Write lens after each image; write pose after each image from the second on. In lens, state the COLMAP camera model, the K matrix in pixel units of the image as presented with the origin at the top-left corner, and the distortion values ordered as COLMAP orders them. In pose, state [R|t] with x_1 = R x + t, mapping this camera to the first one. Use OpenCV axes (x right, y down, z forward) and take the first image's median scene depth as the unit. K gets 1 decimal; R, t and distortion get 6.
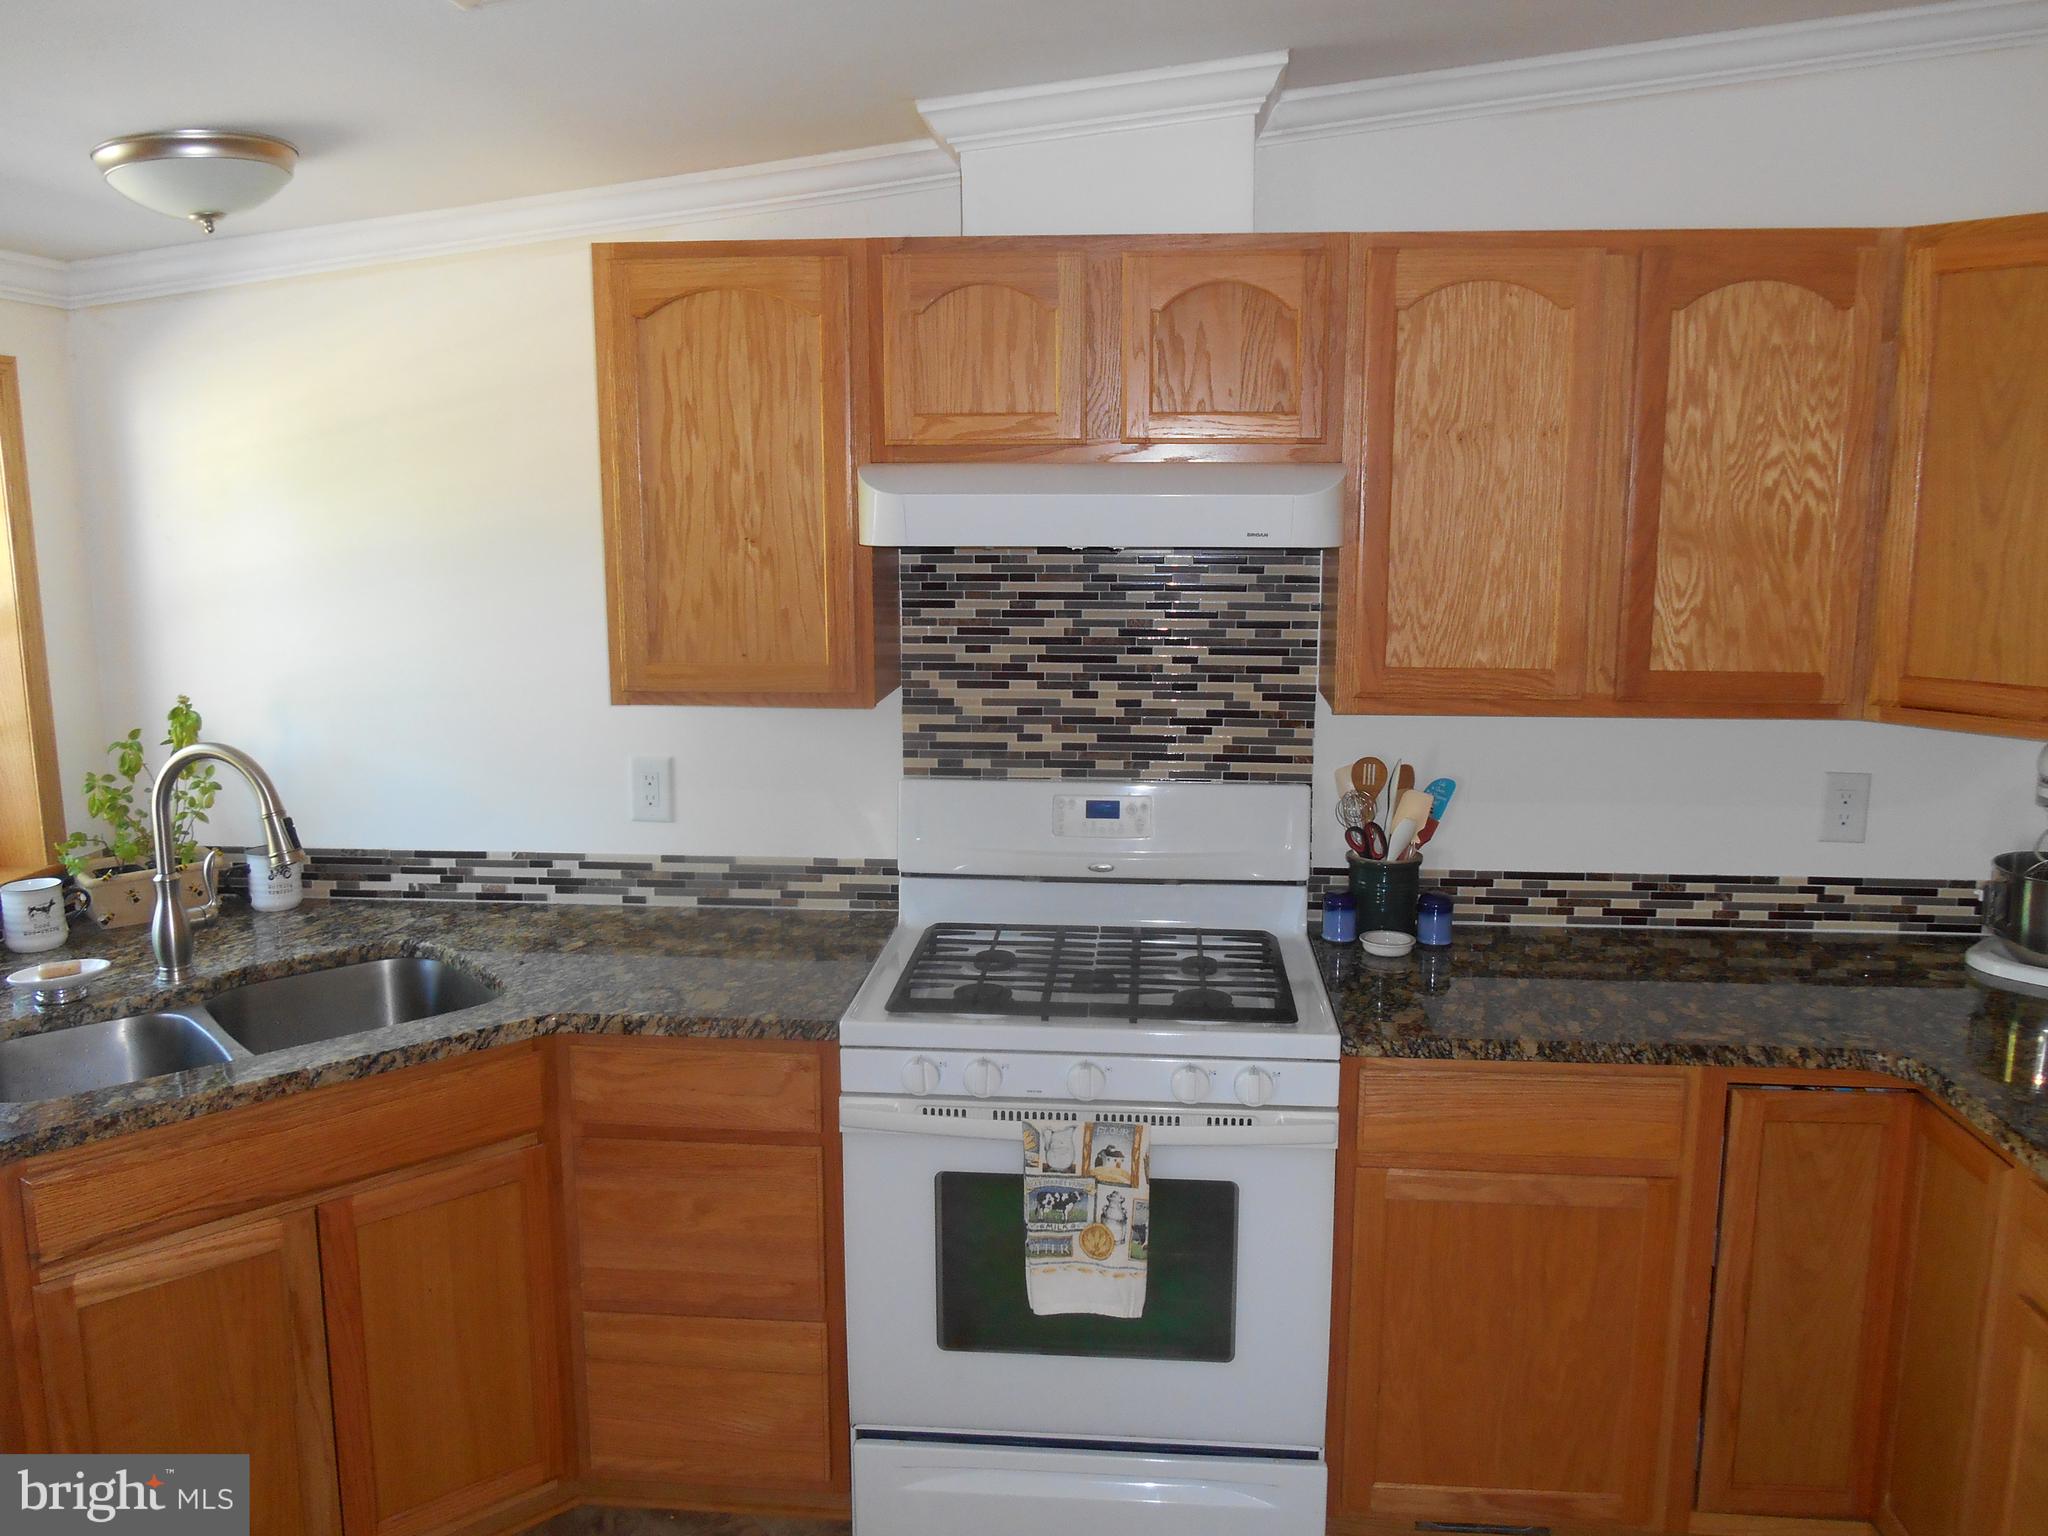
lens RADIAL K [[1582.9, 0, 1023.0], [0, 1582.9, 752.4], [0, 0, 1]] dist [-0.031311, 0.019120]
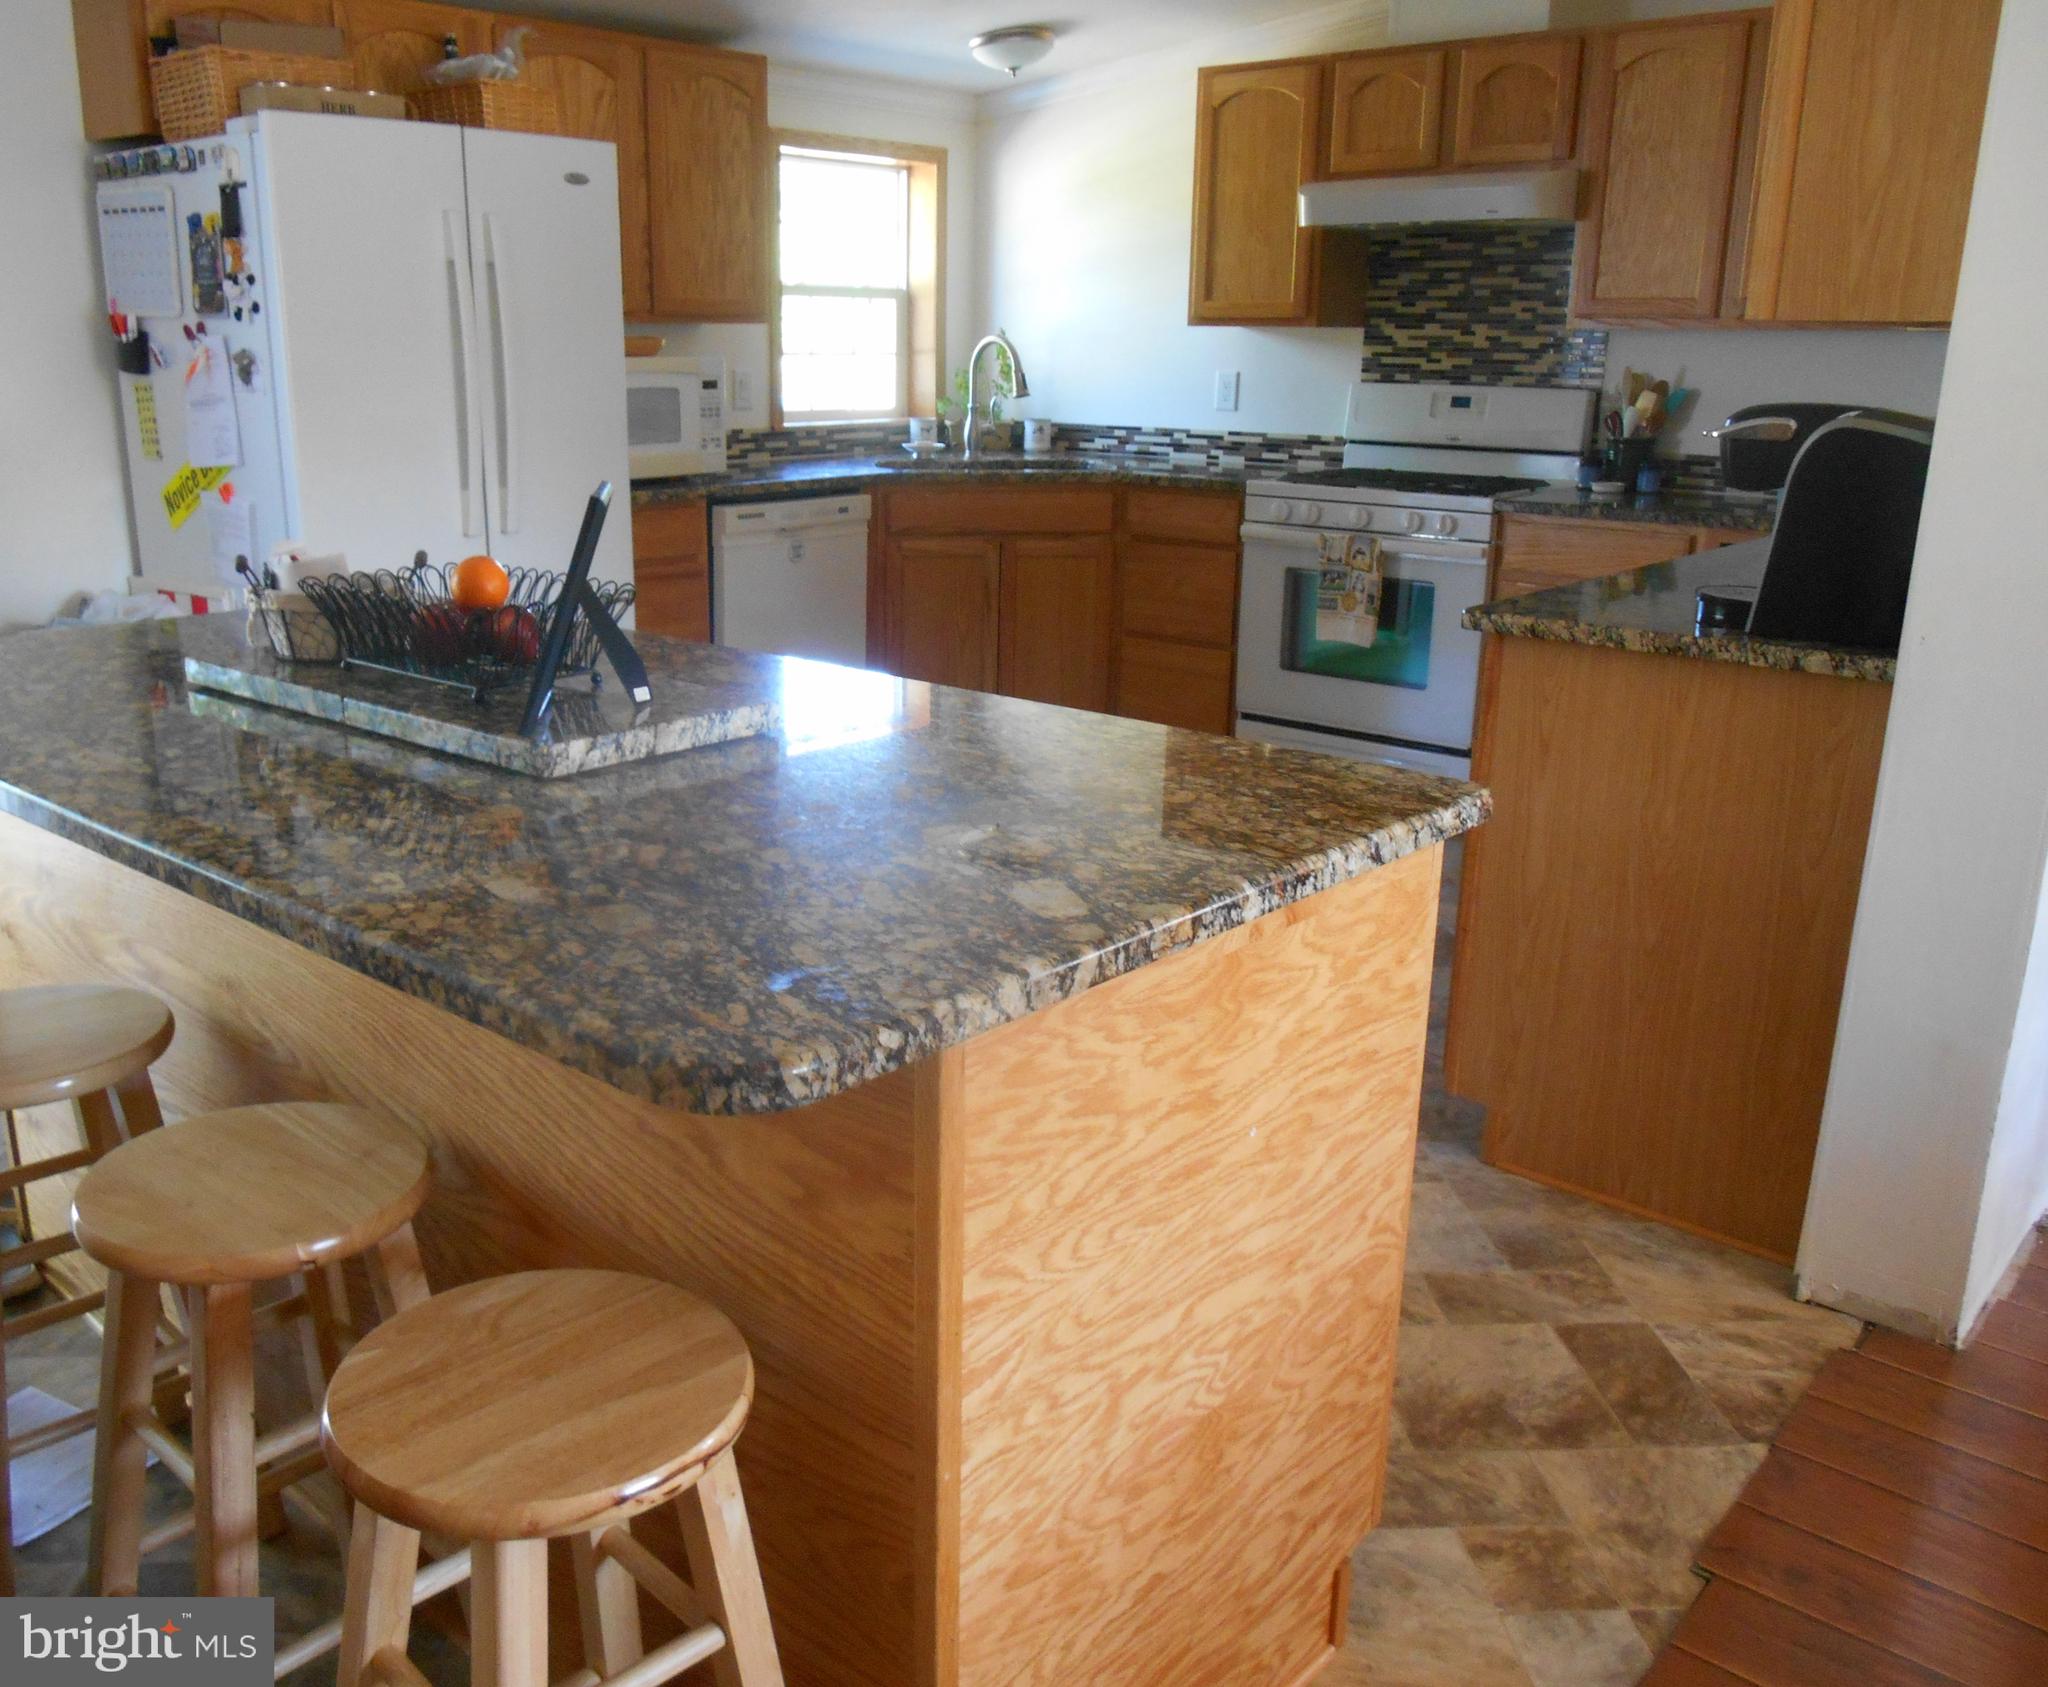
lens RADIAL K [[1770.9, 0, 914.1], [0, 1770.9, 806.6], [0, 0, 1]] dist [-0.022280, 0.023652]
pose [[0.794467, 0.163739, -0.584817, 0.819727], [-0.108228, 0.985726, 0.128961, 0.304549], [0.597586, -0.039162, 0.800848, -0.902713]]
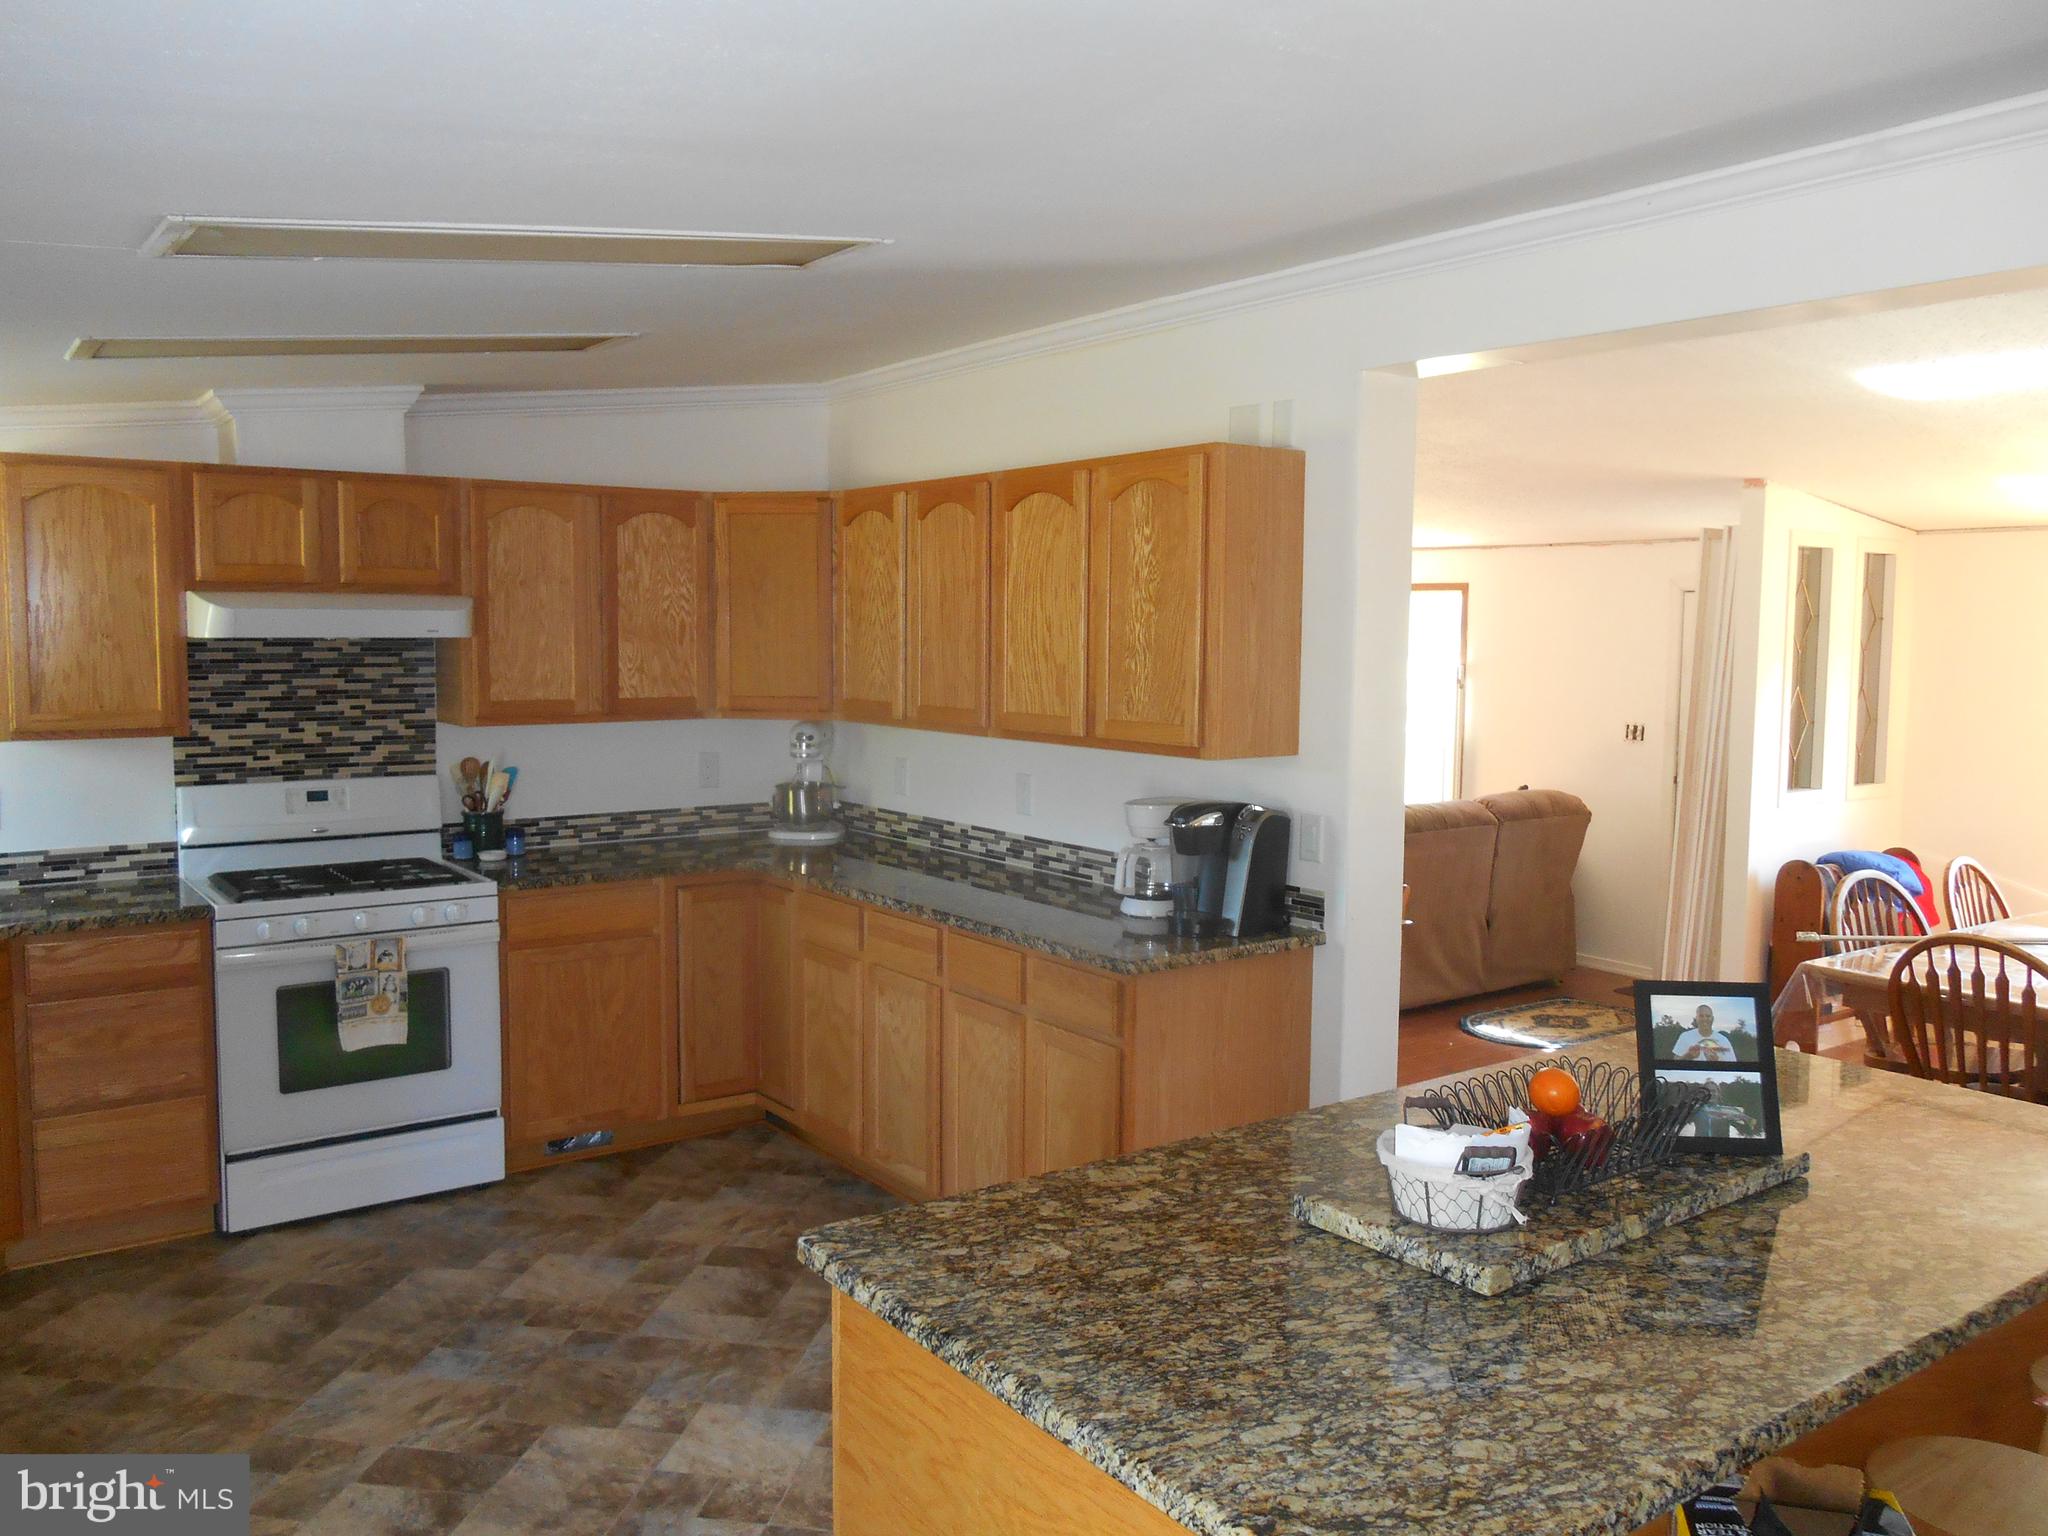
lens RADIAL K [[1582.9, 0, 1024.5], [0, 1582.9, 746.2], [0, 0, 1]] dist [-0.031311, 0.019120]
pose [[0.754393, -0.045051, 0.654875, -0.532851], [0.103289, 0.993361, -0.050649, 0.163156], [-0.648246, 0.105850, 0.754038, -0.849211]]
